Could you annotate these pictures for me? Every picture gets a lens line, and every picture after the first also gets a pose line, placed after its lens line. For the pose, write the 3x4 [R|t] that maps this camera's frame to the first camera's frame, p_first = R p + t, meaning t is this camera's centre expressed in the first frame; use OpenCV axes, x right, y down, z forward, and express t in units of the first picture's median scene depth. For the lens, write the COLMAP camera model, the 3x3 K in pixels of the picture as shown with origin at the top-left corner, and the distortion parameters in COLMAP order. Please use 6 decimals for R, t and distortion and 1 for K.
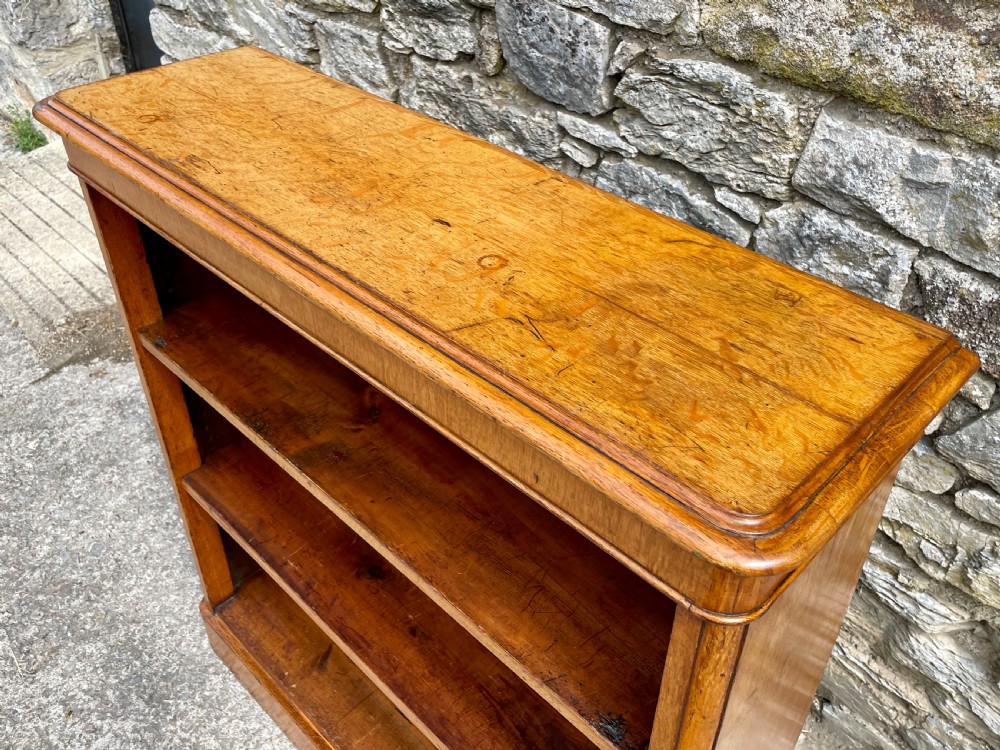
lens RADIAL K [[861.5, 0, 510.6], [0, 861.5, 325.8], [0, 0, 1]] dist [0.064581, -0.092053]
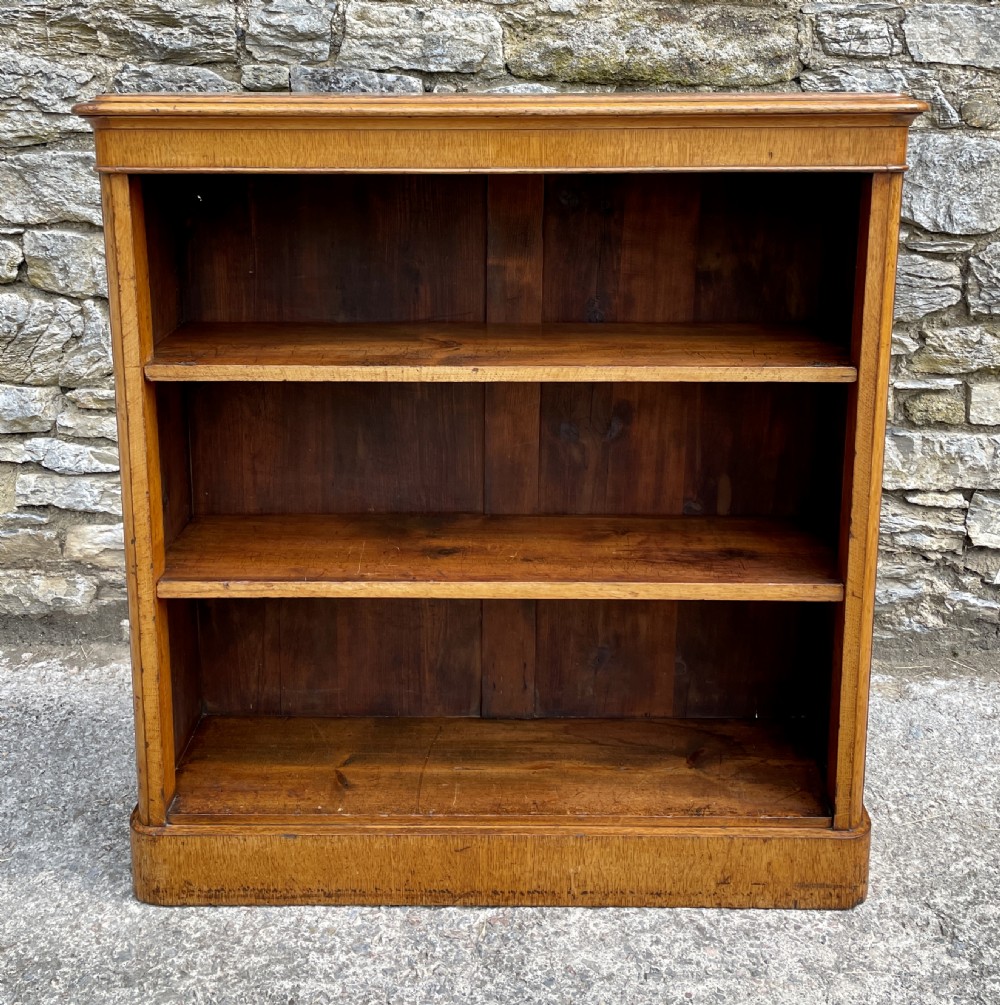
lens RADIAL K [[1170.4, 0, 513.5], [0, 1170.4, 290.4], [0, 0, 1]] dist [0.042504, 0.000000]
pose [[0.724740, -0.136561, 0.675354, -0.972297], [0.403011, 0.879028, -0.254737, 0.403222], [-0.558868, 0.456793, 0.692103, -0.083962]]
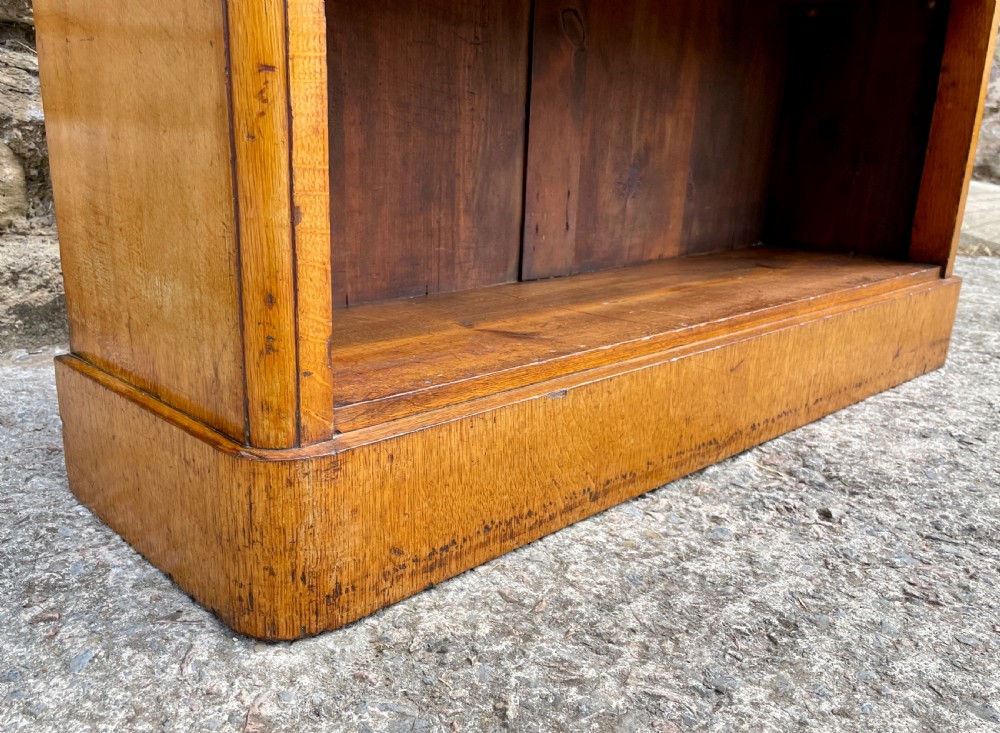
lens RADIAL K [[856.3, 0, 458.0], [0, 856.3, 396.1], [0, 0, 1]] dist [0.073755, -0.103312]
pose [[0.055384, -0.307492, 0.949937, -0.801955], [0.553324, 0.801396, 0.227150, 0.364143], [-0.831123, 0.513042, 0.214527, 1.170006]]
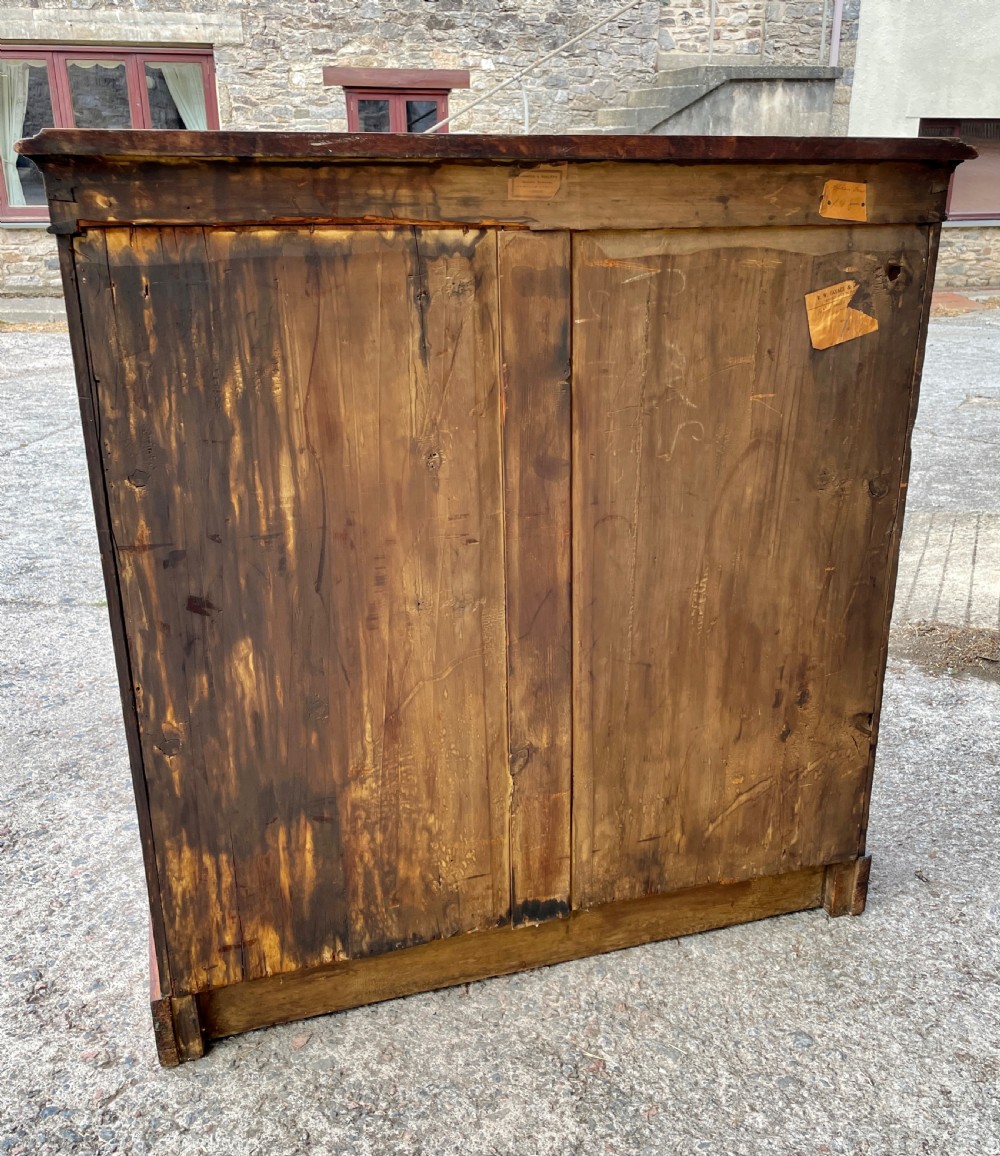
lens RADIAL K [[1117.7, 0, 518.6], [0, 1117.7, 594.3], [0, 0, 1]] dist [0.031134, 0.000000]
pose [[0.380396, 0.305215, -0.873008, 0.622036], [-0.535291, 0.842441, 0.061287, 0.238227], [0.754164, 0.444000, 0.483840, 0.307937]]
